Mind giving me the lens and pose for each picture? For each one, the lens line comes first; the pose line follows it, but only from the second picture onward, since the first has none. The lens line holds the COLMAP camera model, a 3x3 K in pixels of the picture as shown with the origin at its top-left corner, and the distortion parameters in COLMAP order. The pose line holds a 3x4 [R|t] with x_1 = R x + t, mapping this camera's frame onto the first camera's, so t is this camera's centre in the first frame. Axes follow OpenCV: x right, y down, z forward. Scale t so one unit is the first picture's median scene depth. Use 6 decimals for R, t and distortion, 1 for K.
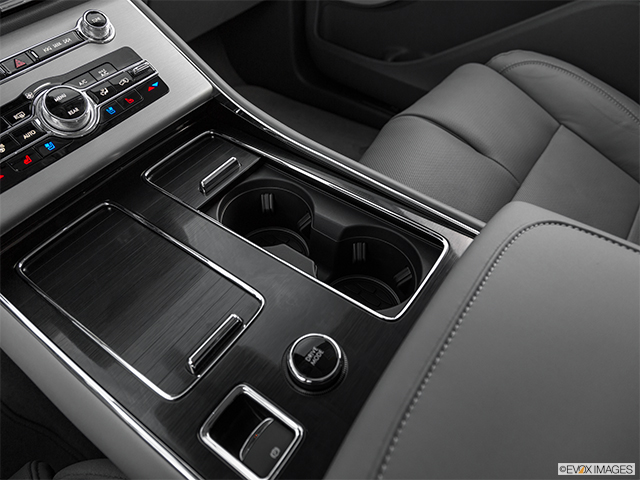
lens RADIAL K [[492.8, 0, 320.0], [0, 492.8, 240.0], [0, 0, 1]] dist [-0.007472, -0.002168]
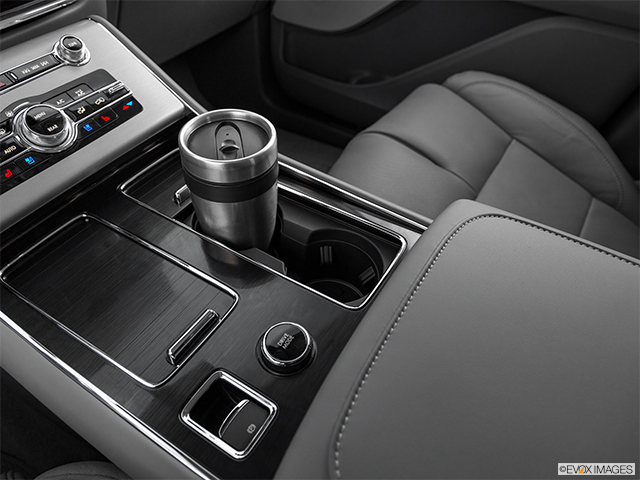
lens RADIAL K [[511.1, 0, 325.0], [0, 511.1, 236.9], [0, 0, 1]] dist [0.007672, -0.002819]
pose [[0.997555, -0.029097, 0.063547, 0.007689], [0.033136, 0.997434, -0.063457, 0.058479], [-0.061538, 0.065408, 0.995959, -0.115324]]
